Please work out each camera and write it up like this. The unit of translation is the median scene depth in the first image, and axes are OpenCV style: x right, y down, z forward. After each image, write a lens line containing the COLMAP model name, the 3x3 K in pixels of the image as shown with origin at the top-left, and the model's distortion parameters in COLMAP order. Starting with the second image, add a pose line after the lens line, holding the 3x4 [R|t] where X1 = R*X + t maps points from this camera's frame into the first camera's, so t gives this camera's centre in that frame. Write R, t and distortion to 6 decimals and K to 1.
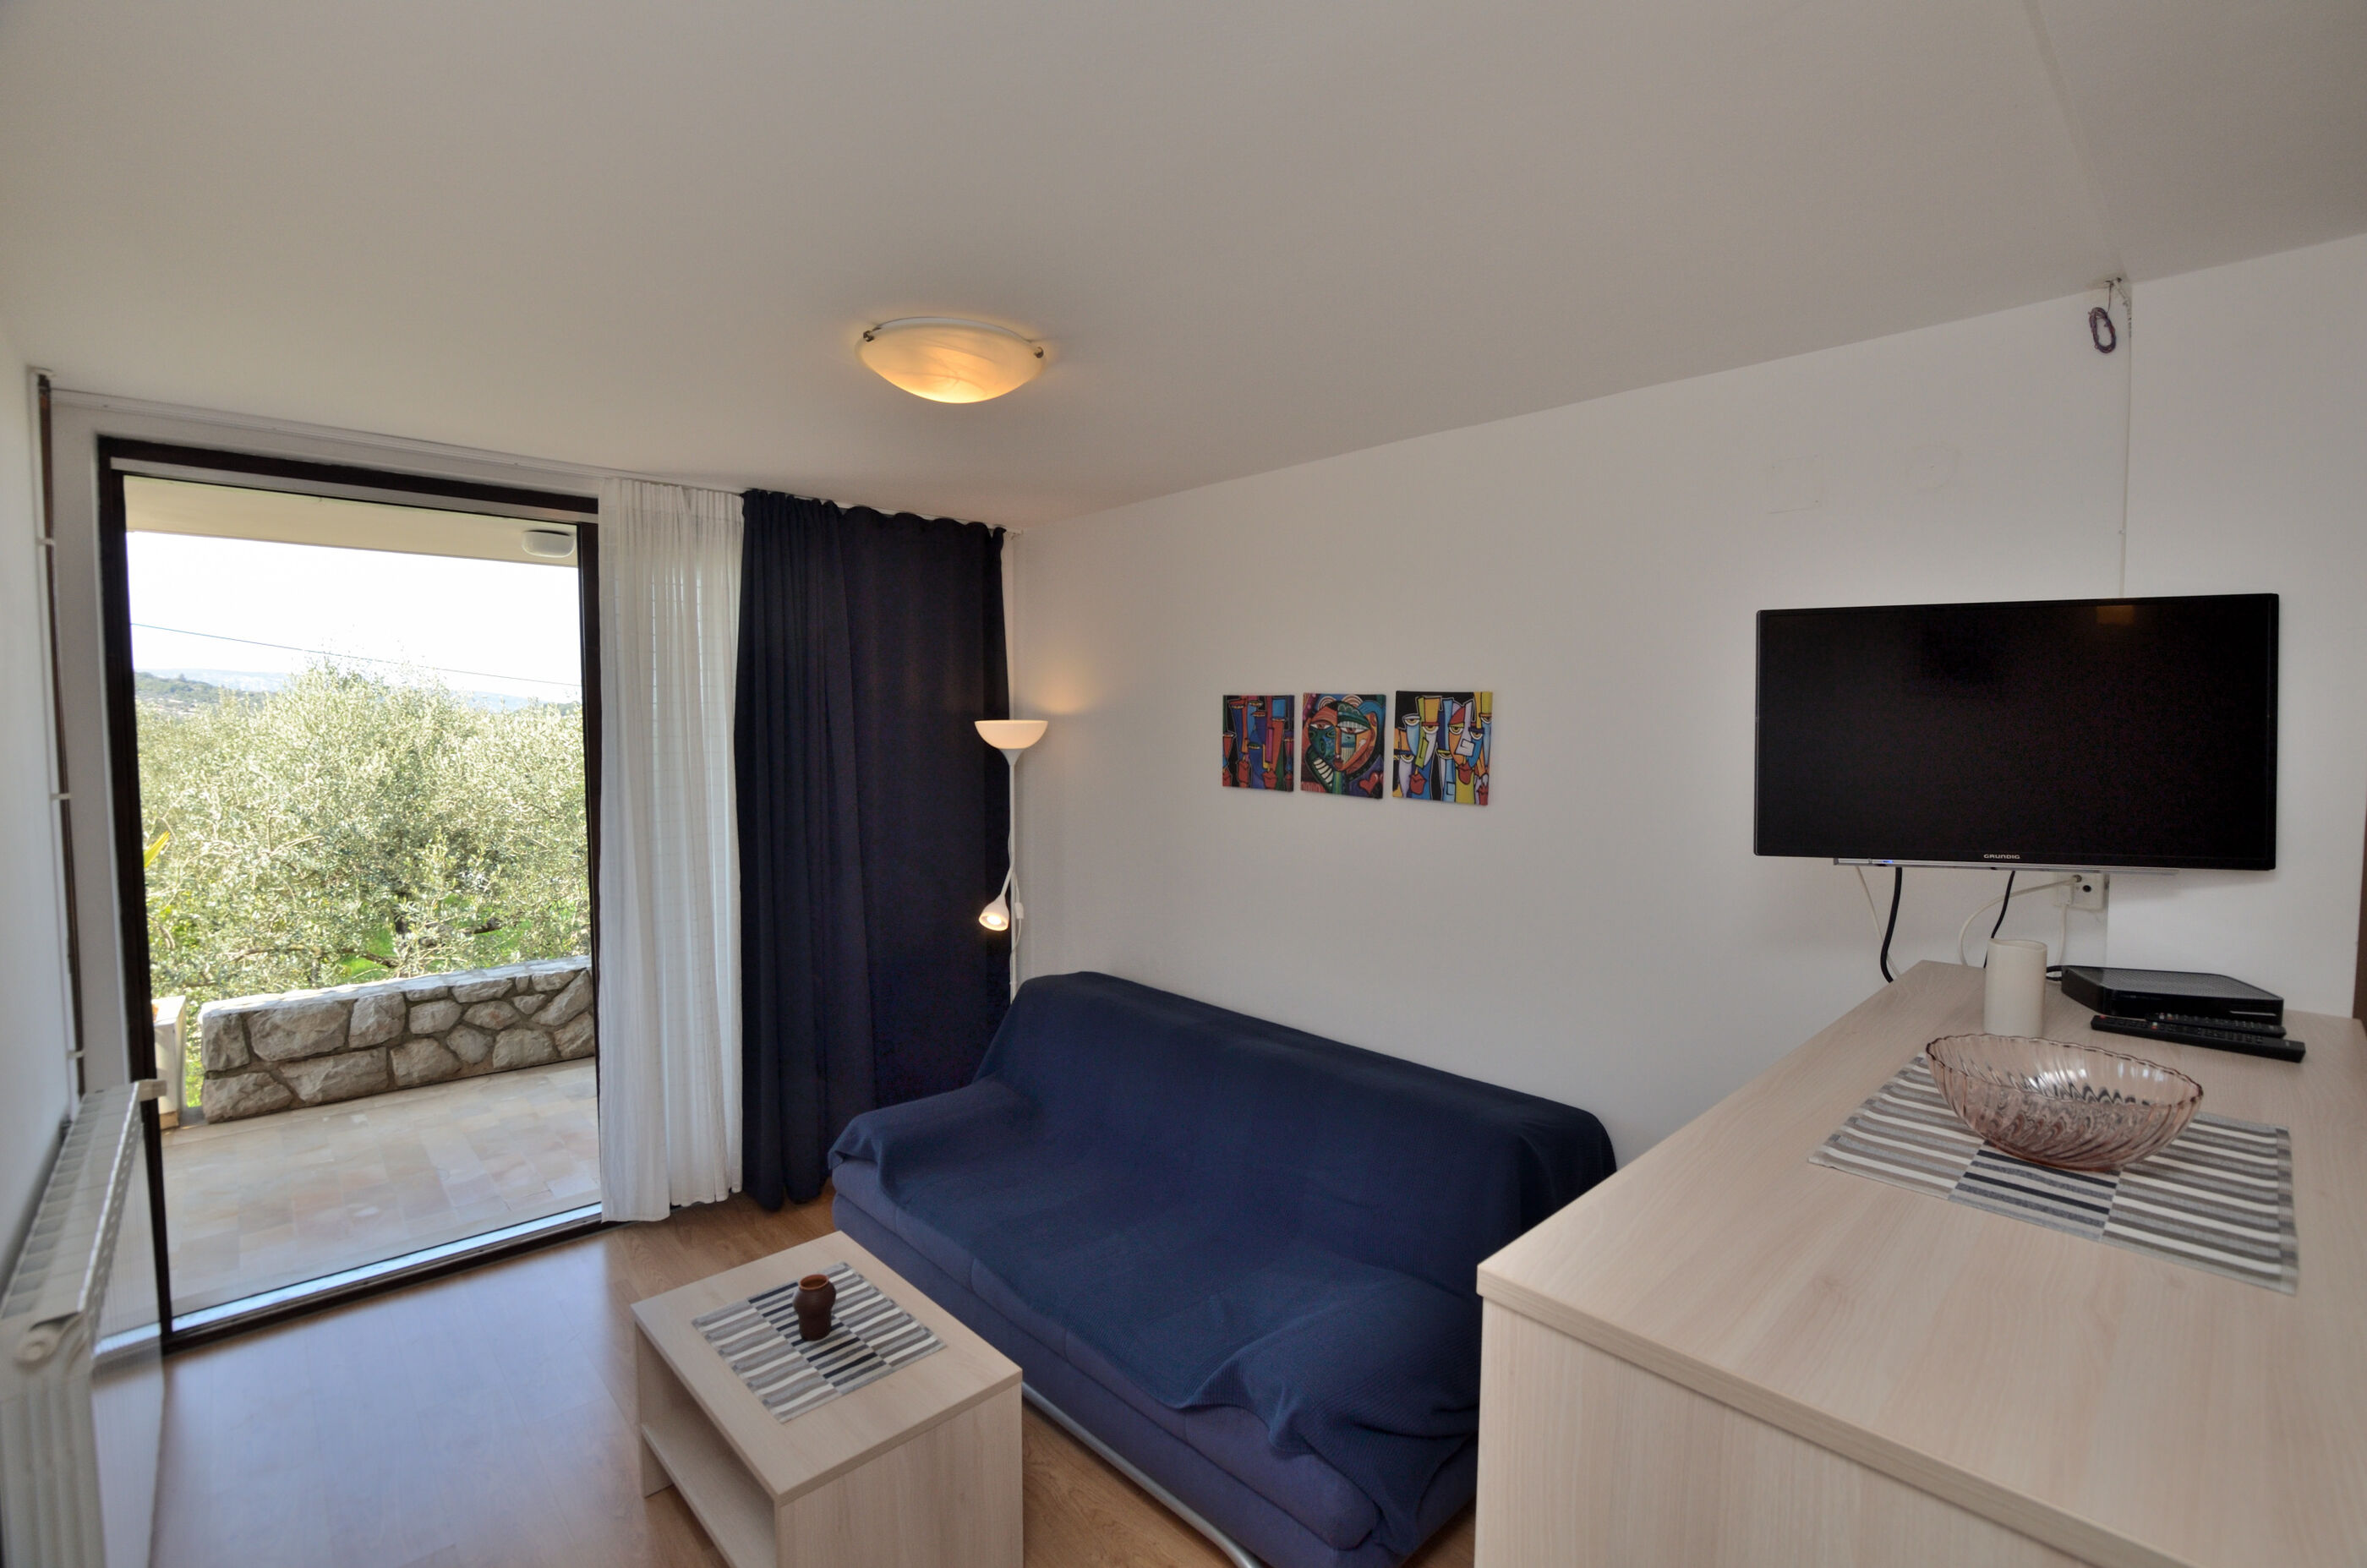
lens RADIAL K [[1035.3, 0, 1193.3], [0, 1035.3, 775.7], [0, 0, 1]] dist [-0.033670, 0.004505]
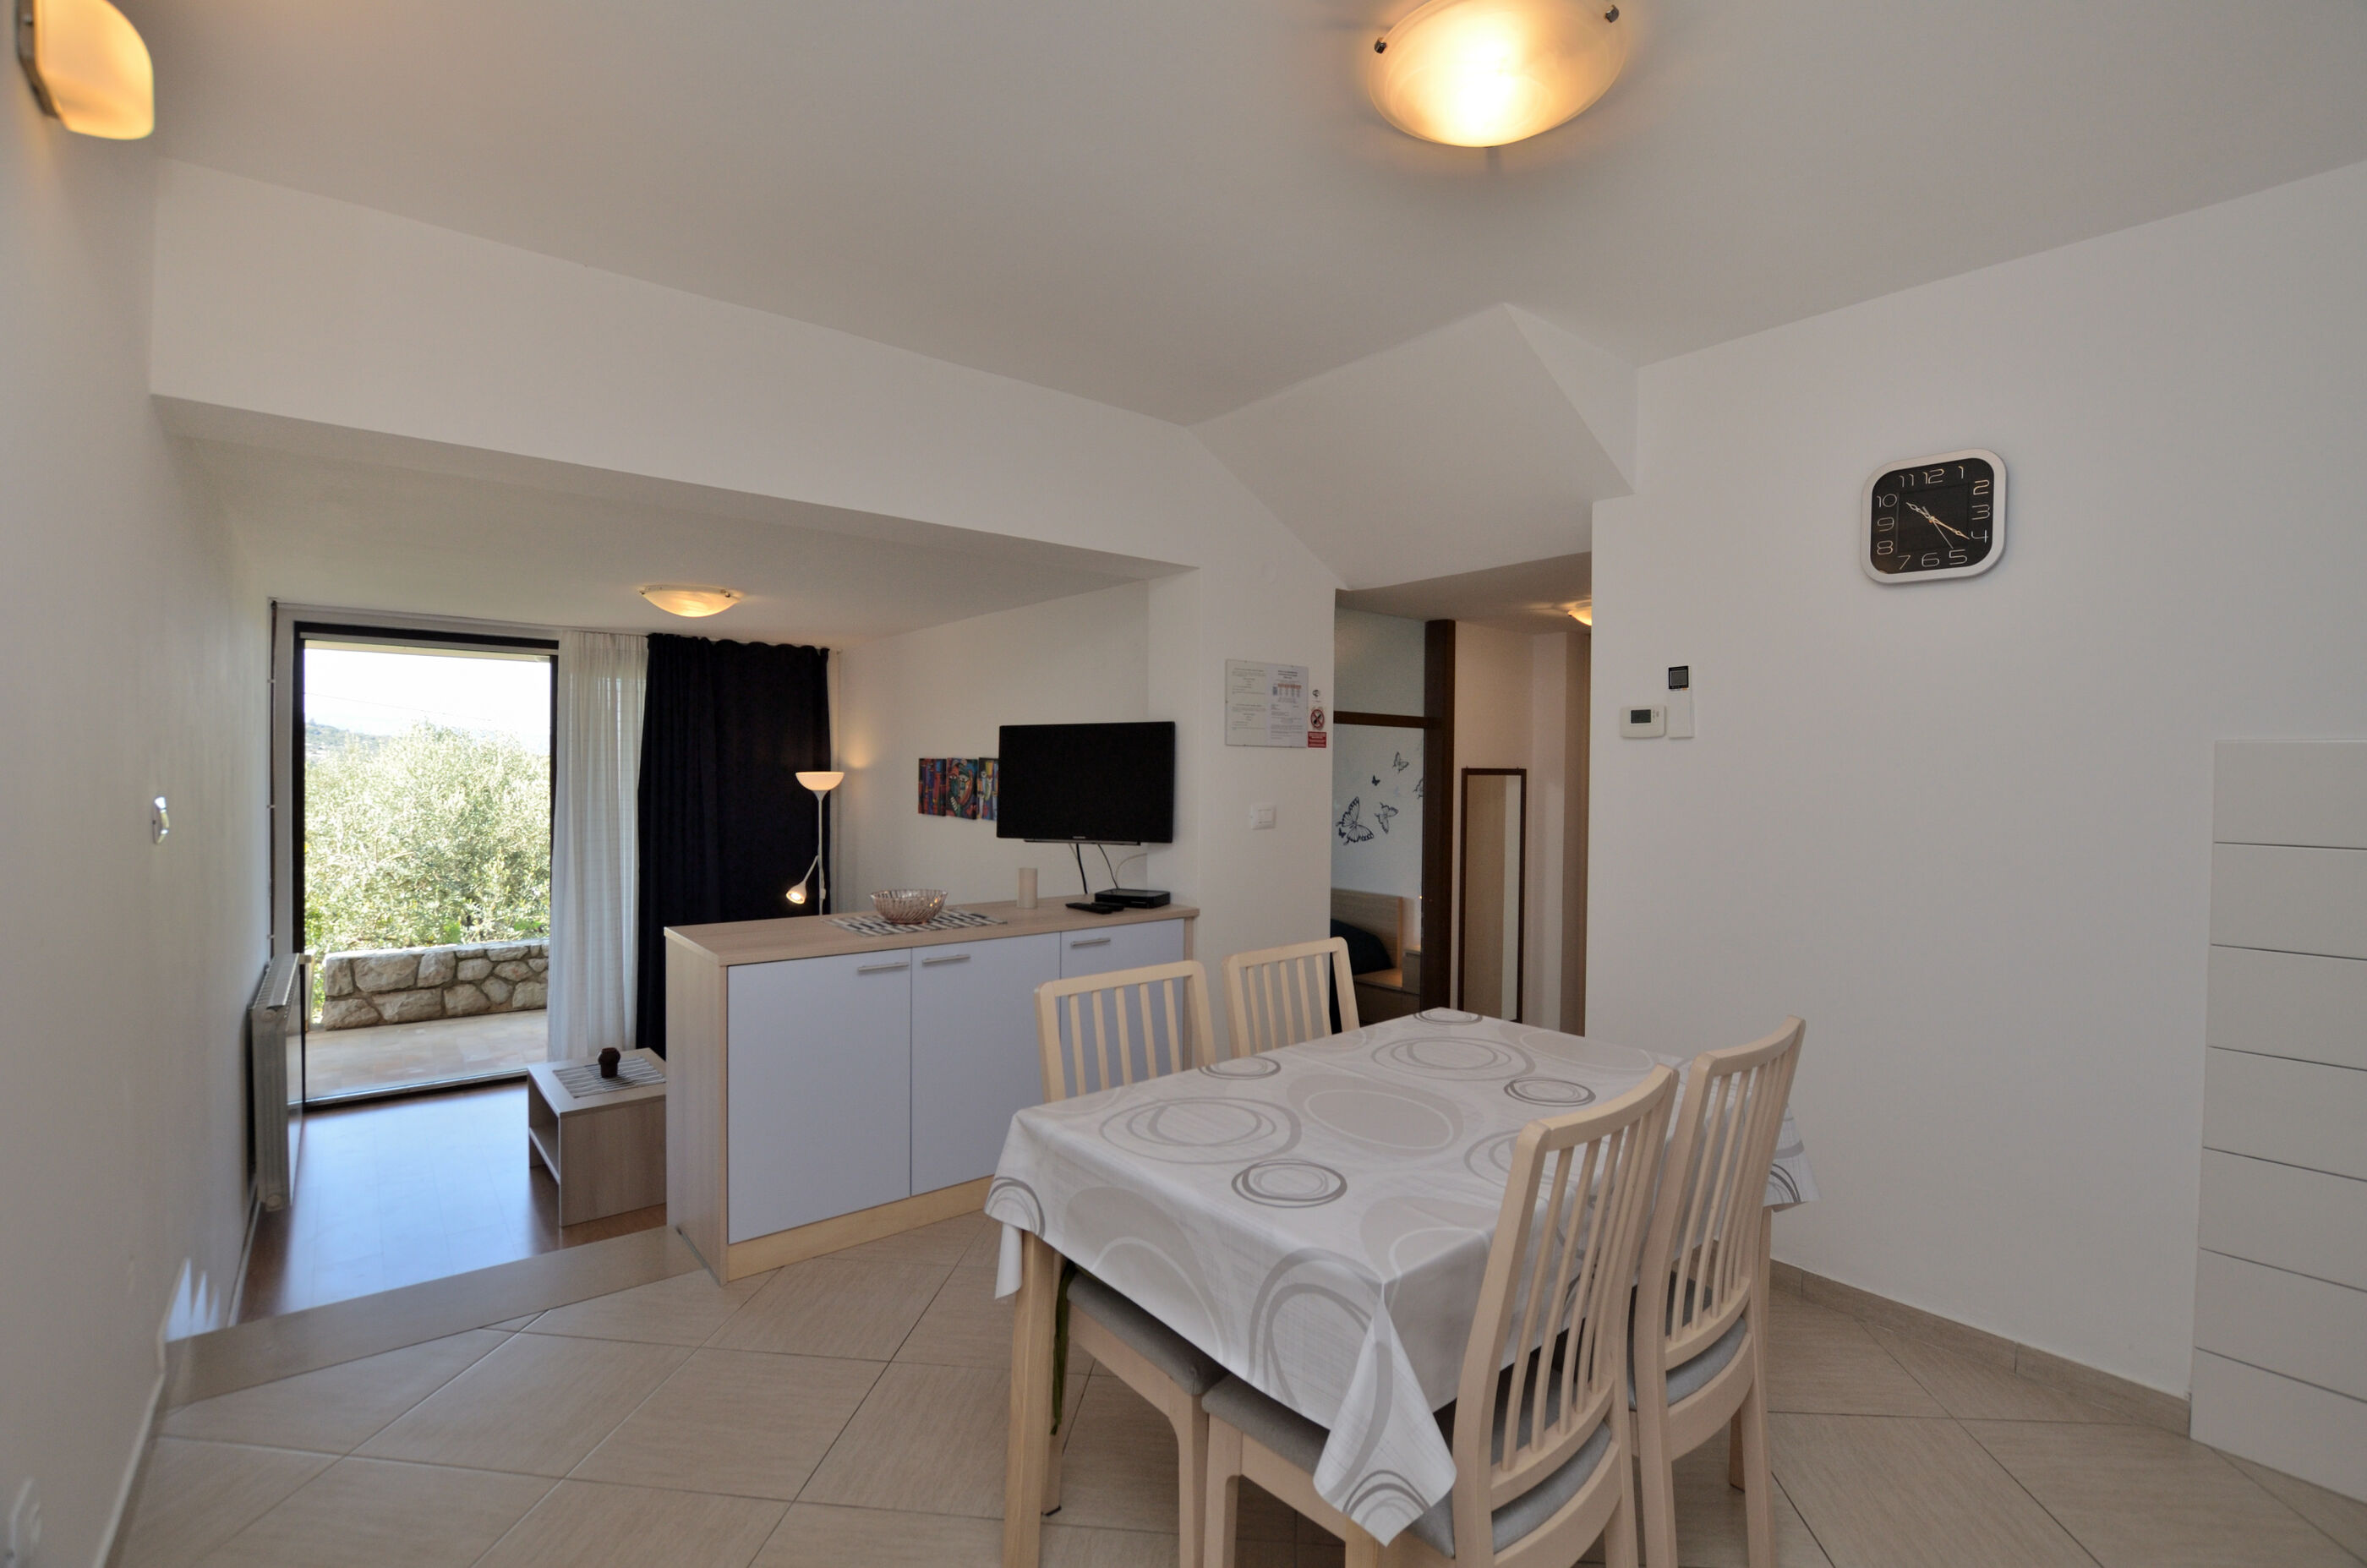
lens RADIAL K [[1035.3, 0, 1194.4], [0, 1035.3, 773.9], [0, 0, 1]] dist [-0.033670, 0.004505]
pose [[0.997570, 0.008114, -0.069191, 0.431454], [-0.011555, 0.998708, -0.049482, 0.017684], [0.068700, 0.050161, 0.996376, -0.451508]]
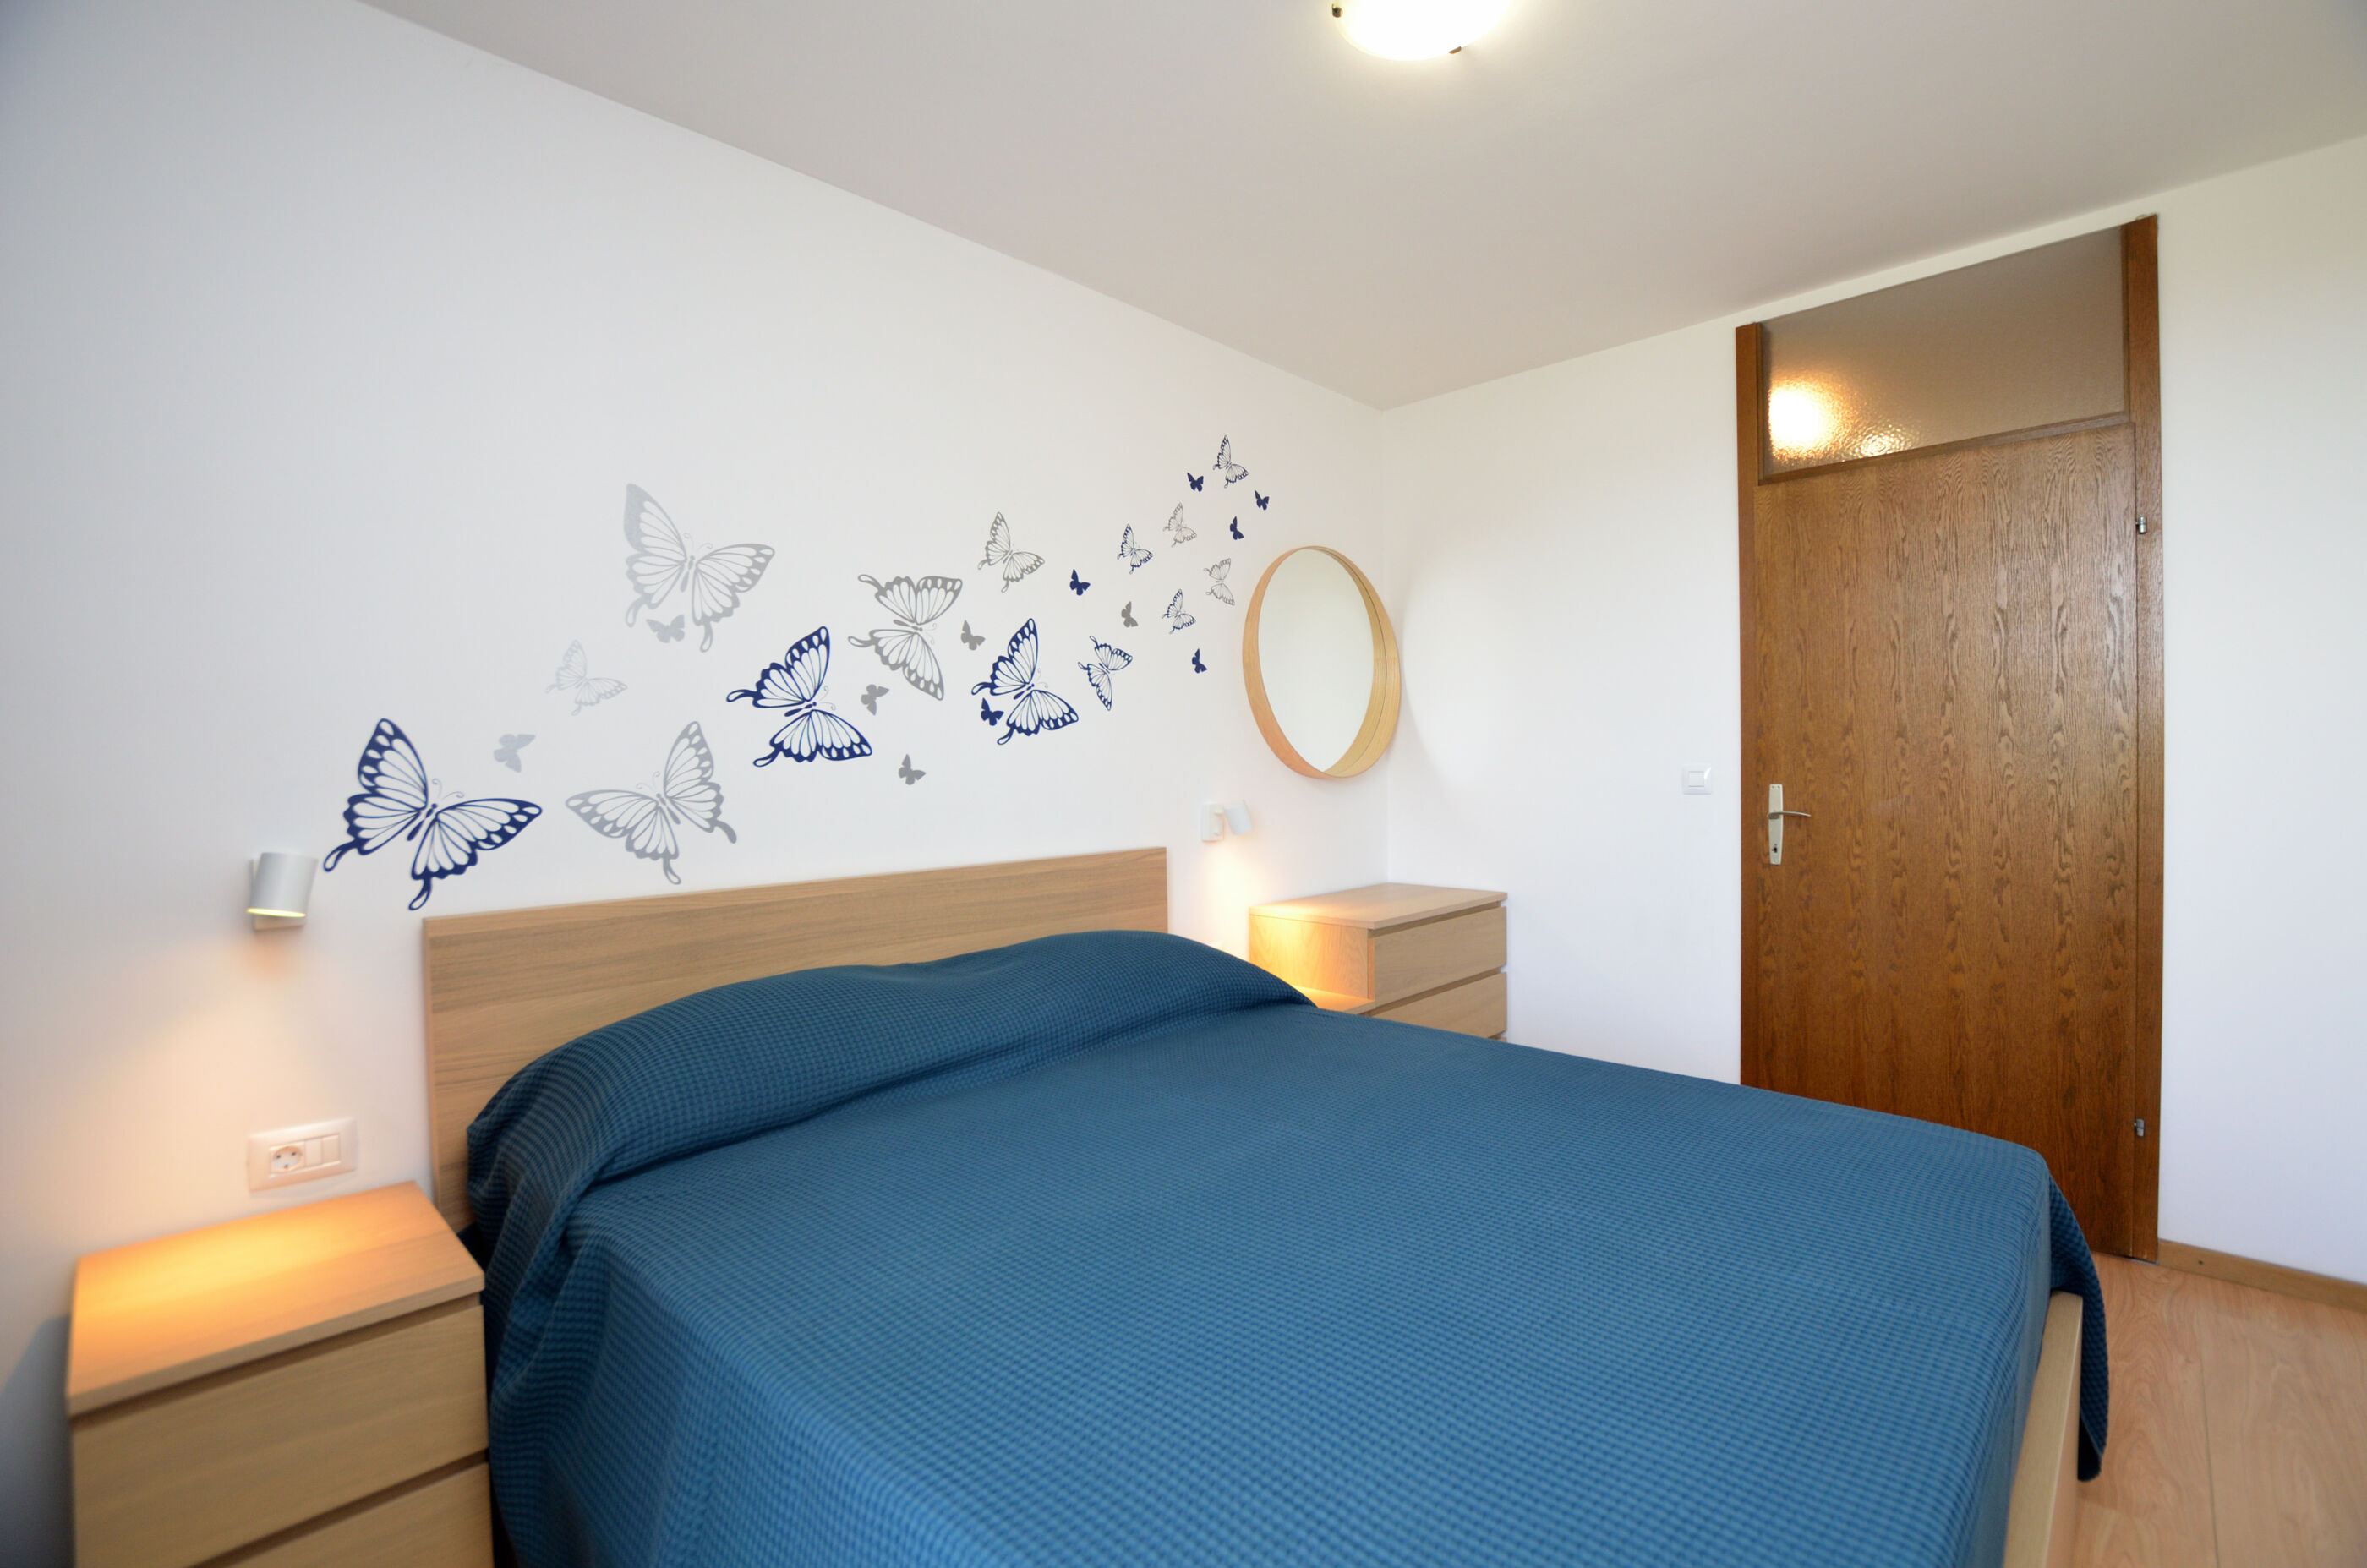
lens RADIAL K [[1035.3, 0, 1192.6], [0, 1035.3, 772.2], [0, 0, 1]] dist [-0.033670, 0.004505]
pose [[-0.056081, -0.011032, 0.998365, -0.027374], [0.069227, 0.997489, 0.014911, 0.058448], [-0.996023, 0.069951, -0.055177, 1.003347]]
